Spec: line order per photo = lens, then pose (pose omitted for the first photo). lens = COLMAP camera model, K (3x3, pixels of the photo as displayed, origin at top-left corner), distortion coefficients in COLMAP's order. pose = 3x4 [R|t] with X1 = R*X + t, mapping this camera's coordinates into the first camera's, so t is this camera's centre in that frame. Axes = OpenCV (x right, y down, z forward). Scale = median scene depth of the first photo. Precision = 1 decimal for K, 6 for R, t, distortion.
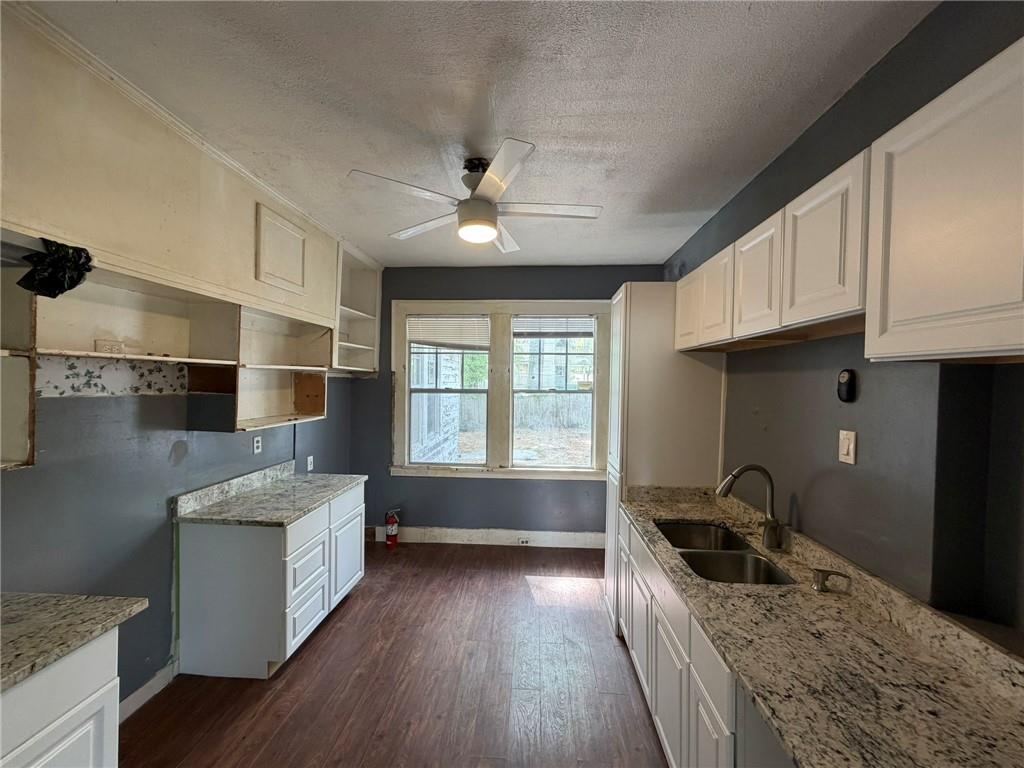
lens RADIAL K [[413.5, 0, 511.4], [0, 413.5, 386.3], [0, 0, 1]] dist [0.001052, -0.000227]
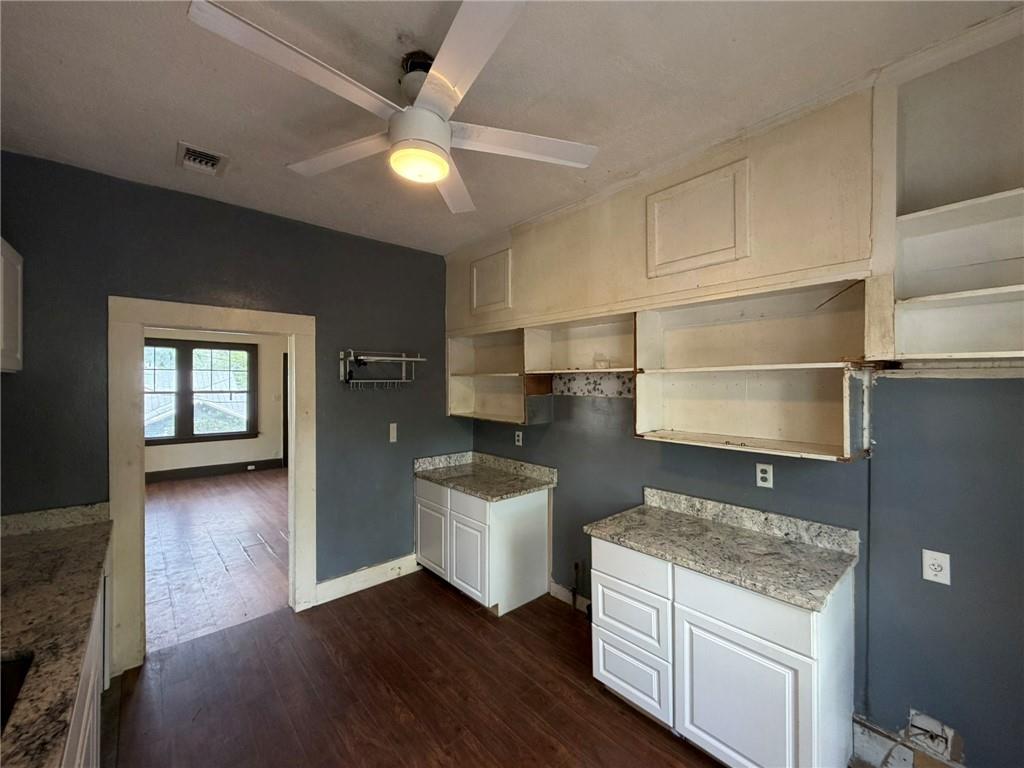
lens RADIAL K [[413.5, 0, 511.4], [0, 413.5, 386.3], [0, 0, 1]] dist [0.001052, -0.000227]
pose [[-0.708849, -0.008485, -0.705309, 0.280573], [-0.017526, 0.999831, 0.005586, -0.015236], [0.705142, 0.016321, -0.708878, 1.559197]]
